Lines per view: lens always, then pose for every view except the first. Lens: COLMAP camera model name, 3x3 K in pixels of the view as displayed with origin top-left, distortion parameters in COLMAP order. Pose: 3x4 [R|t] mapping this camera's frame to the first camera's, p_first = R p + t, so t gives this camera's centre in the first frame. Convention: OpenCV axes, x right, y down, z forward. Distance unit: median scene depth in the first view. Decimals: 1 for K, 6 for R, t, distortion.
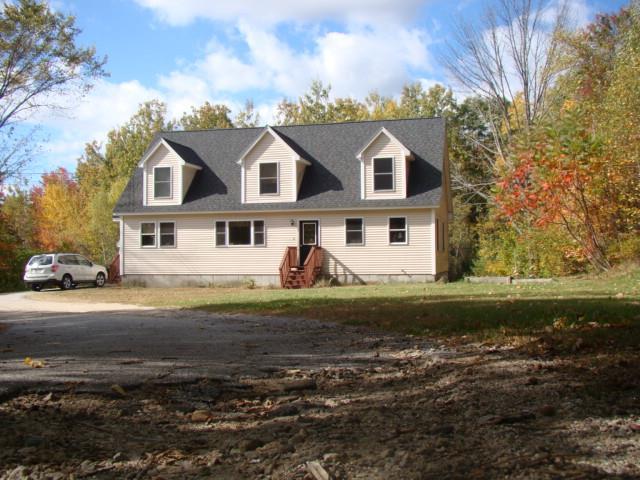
lens RADIAL K [[690.2, 0, 320.9], [0, 690.2, 240.5], [0, 0, 1]] dist [0.026905, 0.000000]
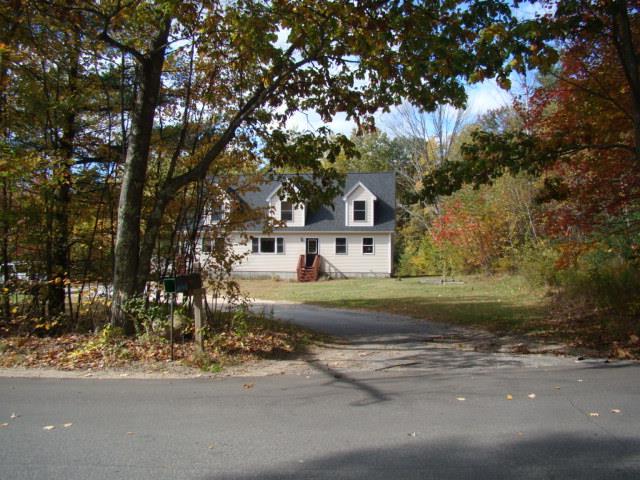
lens RADIAL K [[551.2, 0, 319.0], [0, 551.2, 239.7], [0, 0, 1]] dist [-0.010918, -0.001160]
pose [[0.995541, 0.011034, 0.093677, -0.123508], [-0.013276, 0.999639, 0.023340, -0.056811], [-0.093386, -0.024480, 0.995329, -0.275294]]
